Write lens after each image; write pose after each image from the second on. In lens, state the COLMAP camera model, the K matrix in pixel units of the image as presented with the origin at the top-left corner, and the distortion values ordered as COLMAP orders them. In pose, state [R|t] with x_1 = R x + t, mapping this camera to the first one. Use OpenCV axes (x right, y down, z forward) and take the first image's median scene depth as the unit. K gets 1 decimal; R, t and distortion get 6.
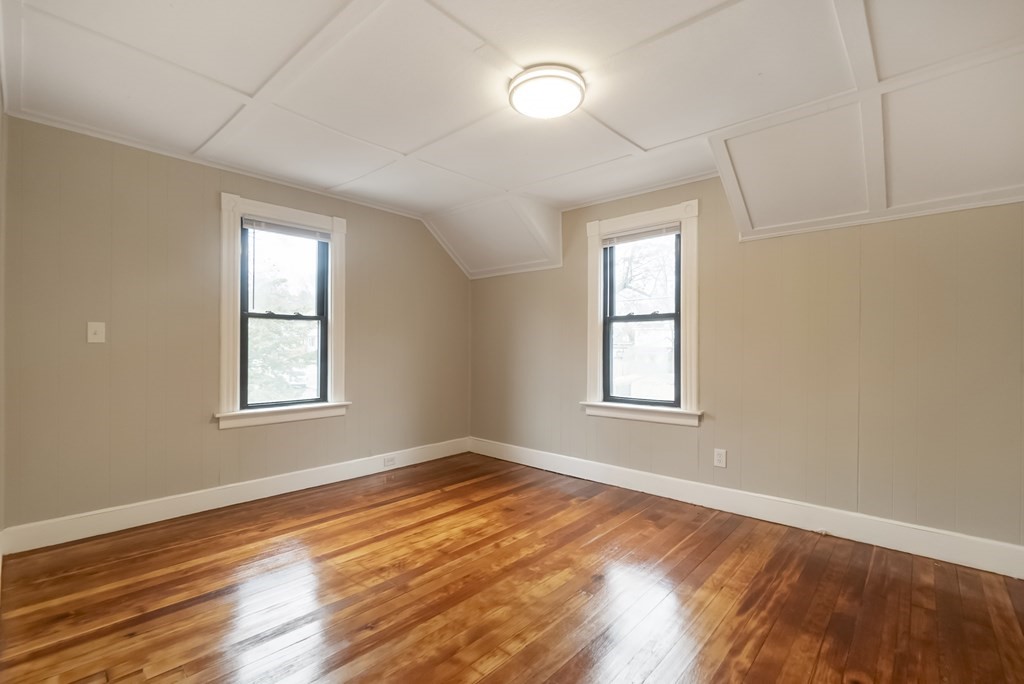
lens RADIAL K [[456.3, 0, 500.5], [0, 456.3, 349.1], [0, 0, 1]] dist [0.000268, 0.001127]
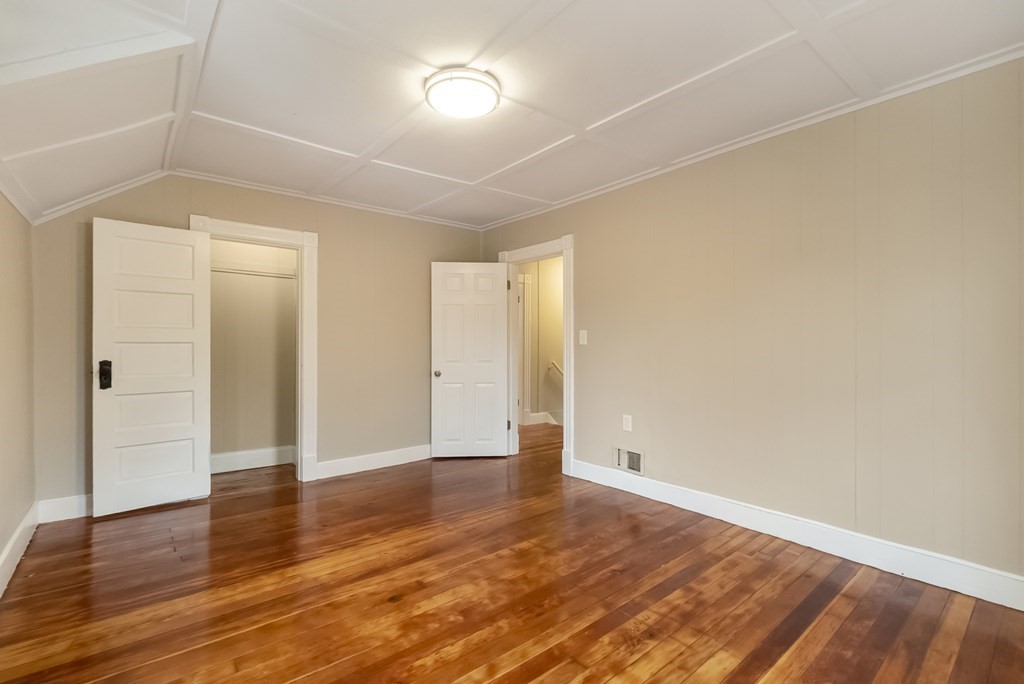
lens RADIAL K [[456.3, 0, 500.5], [0, 456.3, 349.1], [0, 0, 1]] dist [0.000268, 0.001127]
pose [[-0.989679, -0.010285, 0.142936, -0.122785], [-0.007919, 0.999822, 0.017118, -0.010289], [-0.143086, 0.015809, -0.989584, 1.918606]]
